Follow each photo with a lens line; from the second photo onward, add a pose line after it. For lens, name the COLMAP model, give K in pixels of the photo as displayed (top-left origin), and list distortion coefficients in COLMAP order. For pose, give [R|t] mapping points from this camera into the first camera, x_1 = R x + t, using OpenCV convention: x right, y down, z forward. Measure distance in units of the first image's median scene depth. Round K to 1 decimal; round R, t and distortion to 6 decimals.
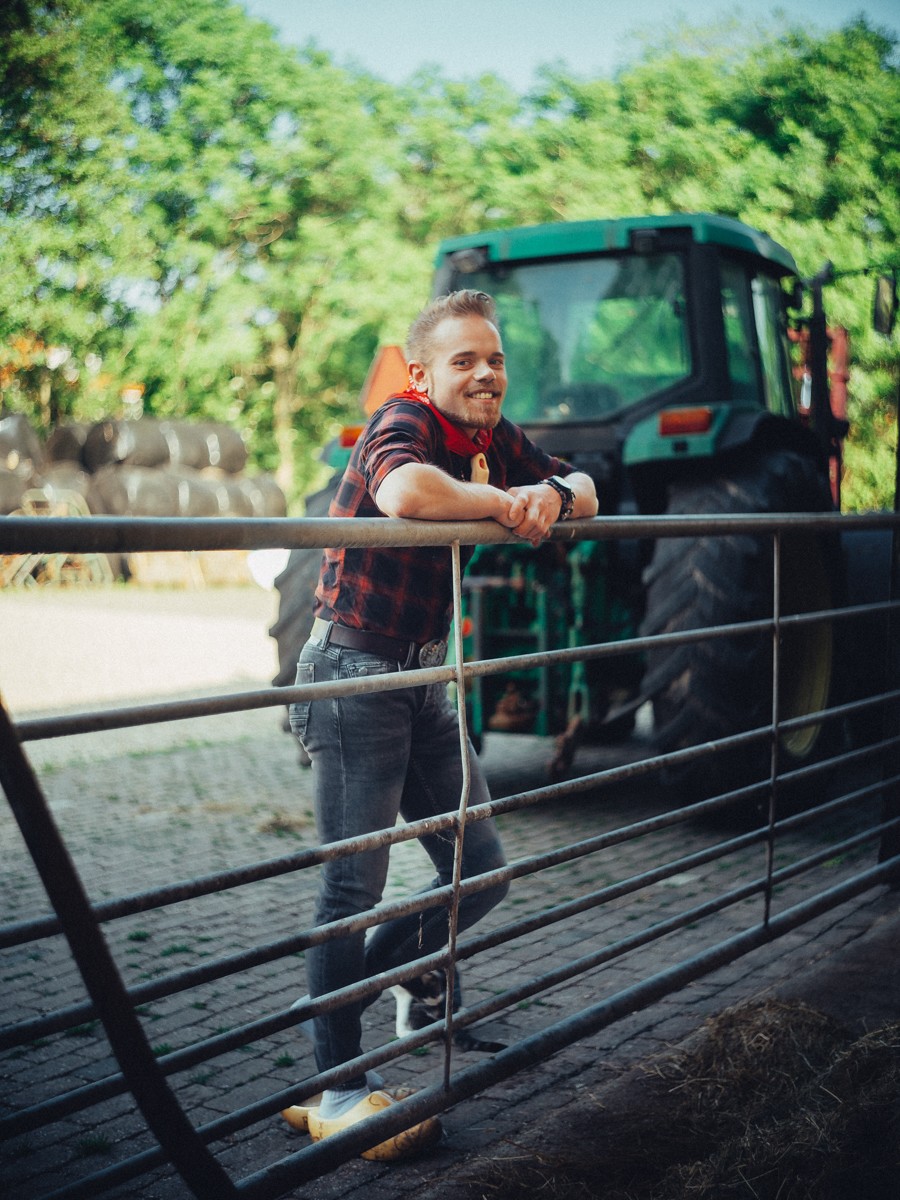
lens RADIAL K [[1734.2, 0, 450.0], [0, 1734.2, 600.0], [0, 0, 1]] dist [0.061362, 0.032954]
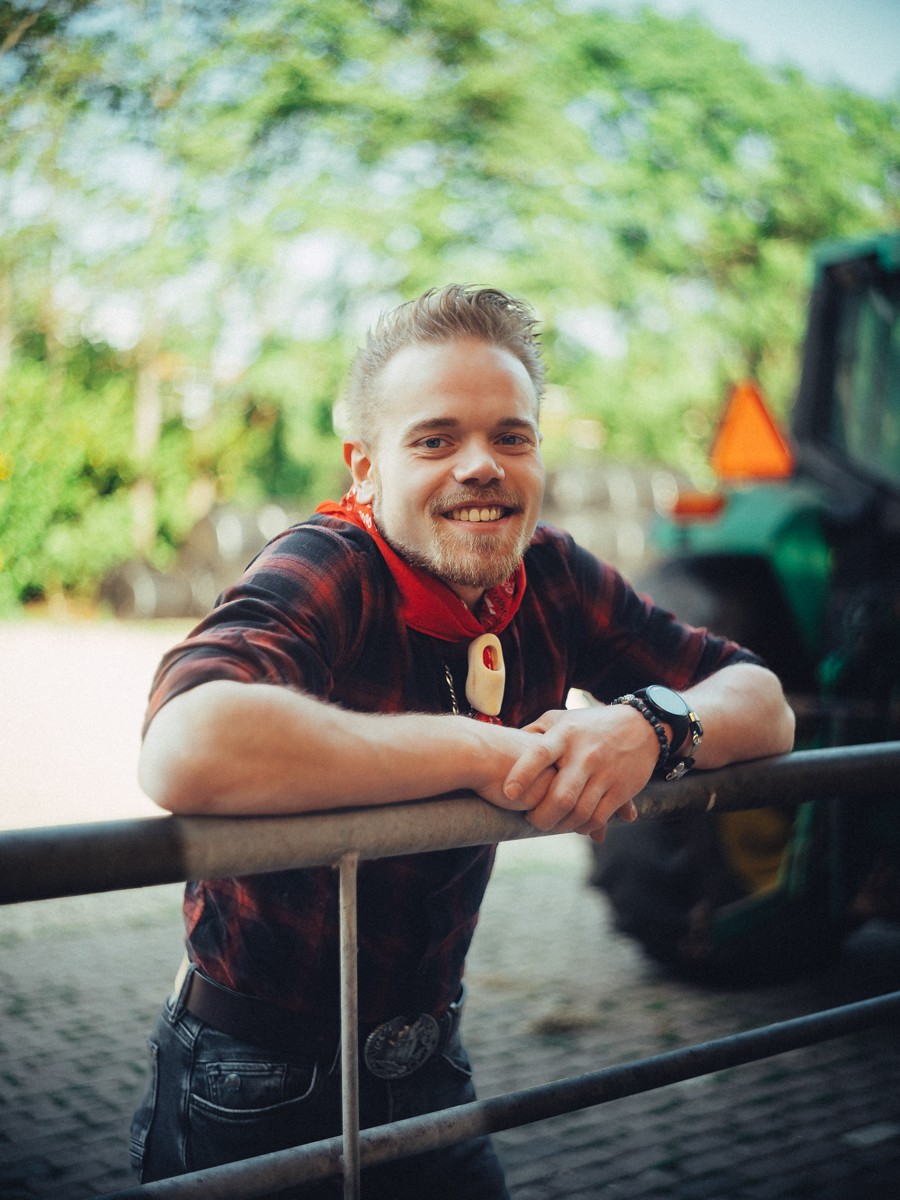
lens RADIAL K [[1734.2, 0, 450.0], [0, 1734.2, 600.0], [0, 0, 1]] dist [0.061362, 0.032954]
pose [[0.959127, 0.027417, -0.281646, 0.139361], [-0.033519, 0.999296, -0.016870, -0.085914], [0.280985, 0.025621, 0.959370, 0.552252]]
